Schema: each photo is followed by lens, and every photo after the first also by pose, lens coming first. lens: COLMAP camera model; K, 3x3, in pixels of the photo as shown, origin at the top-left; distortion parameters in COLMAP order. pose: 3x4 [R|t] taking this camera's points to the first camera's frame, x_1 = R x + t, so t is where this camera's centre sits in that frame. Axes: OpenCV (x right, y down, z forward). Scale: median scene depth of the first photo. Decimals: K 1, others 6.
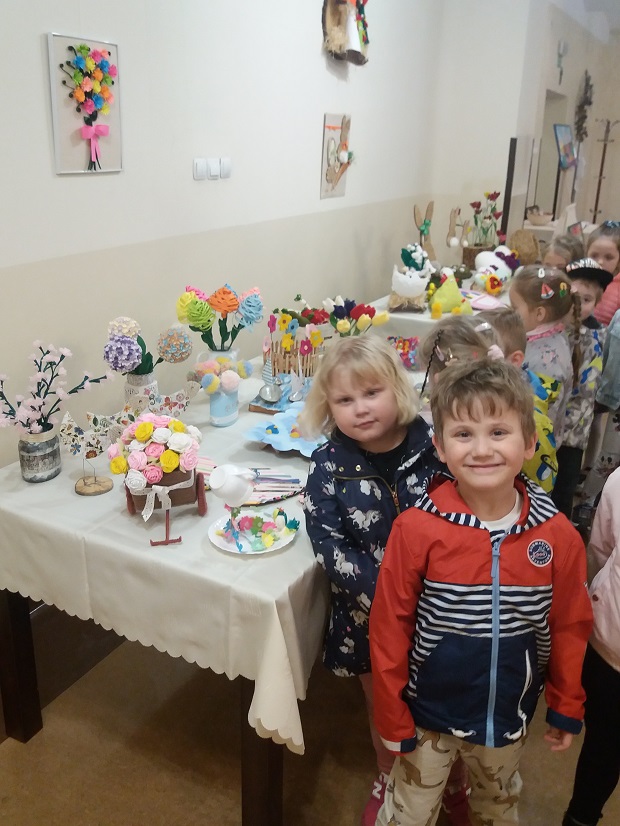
lens RADIAL K [[742.0, 0, 289.0], [0, 742.0, 412.9], [0, 0, 1]] dist [0.011134, -0.015687]
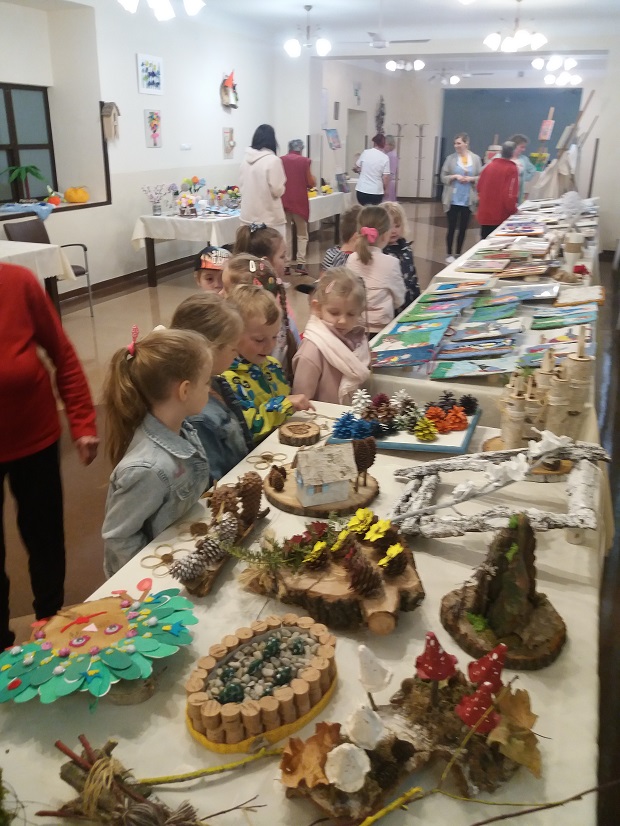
lens RADIAL K [[742.0, 0, 289.0], [0, 742.0, 412.9], [0, 0, 1]] dist [0.011134, -0.015687]
pose [[0.994606, -0.048685, 0.091586, -0.016450], [0.048735, 0.998810, 0.001691, 0.923677], [-0.091559, 0.002781, 0.995796, -2.460104]]
